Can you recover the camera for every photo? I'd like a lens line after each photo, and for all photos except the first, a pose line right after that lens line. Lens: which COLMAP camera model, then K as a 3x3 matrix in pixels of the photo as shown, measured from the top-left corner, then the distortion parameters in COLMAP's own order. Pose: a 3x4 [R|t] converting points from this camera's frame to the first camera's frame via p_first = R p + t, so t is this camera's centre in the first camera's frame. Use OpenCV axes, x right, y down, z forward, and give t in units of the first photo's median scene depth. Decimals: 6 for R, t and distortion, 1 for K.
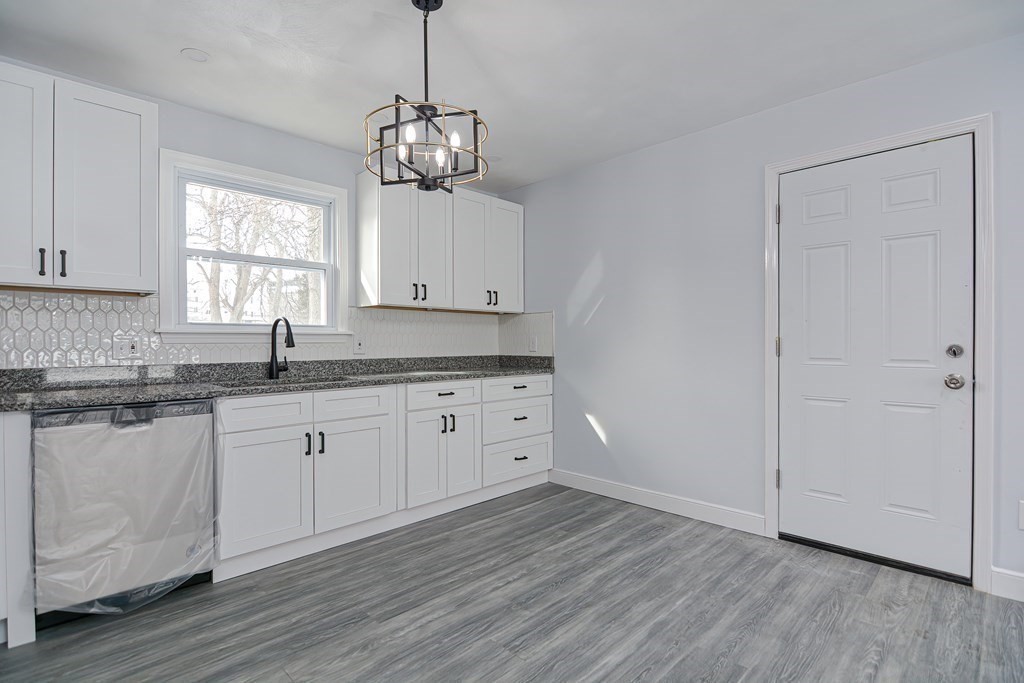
lens RADIAL K [[492.9, 0, 509.2], [0, 492.9, 347.5], [0, 0, 1]] dist [0.001334, -0.006642]
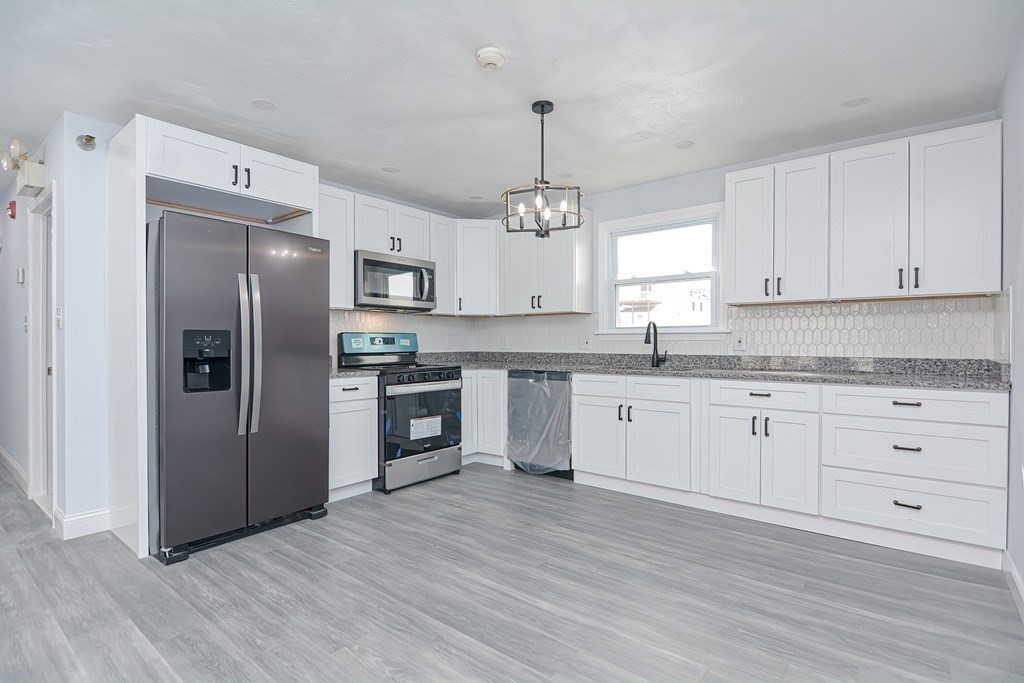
lens RADIAL K [[508.1, 0, 539.7], [0, 508.1, 345.7], [0, 0, 1]] dist [-0.001168, -0.000901]
pose [[0.142403, 0.008213, -0.989775, 0.944392], [-0.013153, 0.999893, 0.006404, 0.000710], [0.989721, 0.012107, 0.142496, 0.540990]]
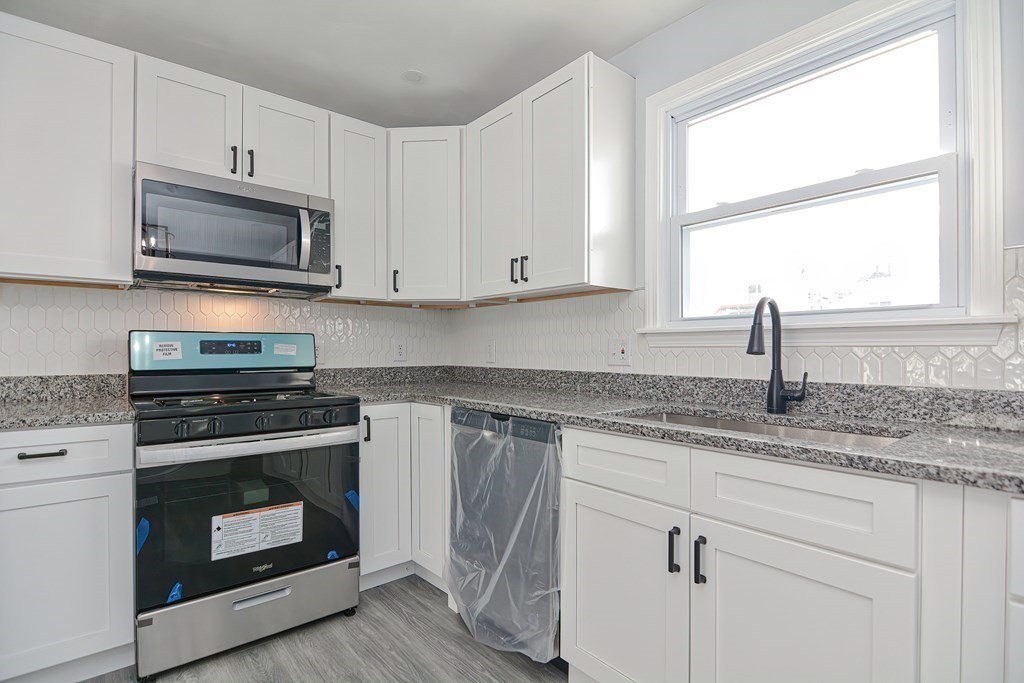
lens RADIAL K [[508.1, 0, 539.7], [0, 508.1, 345.7], [0, 0, 1]] dist [-0.001168, -0.000901]
pose [[-0.056772, -0.006184, -0.998368, 0.105801], [-0.014925, 0.999874, -0.005345, -0.003581], [0.998276, 0.014597, -0.056857, 0.853764]]
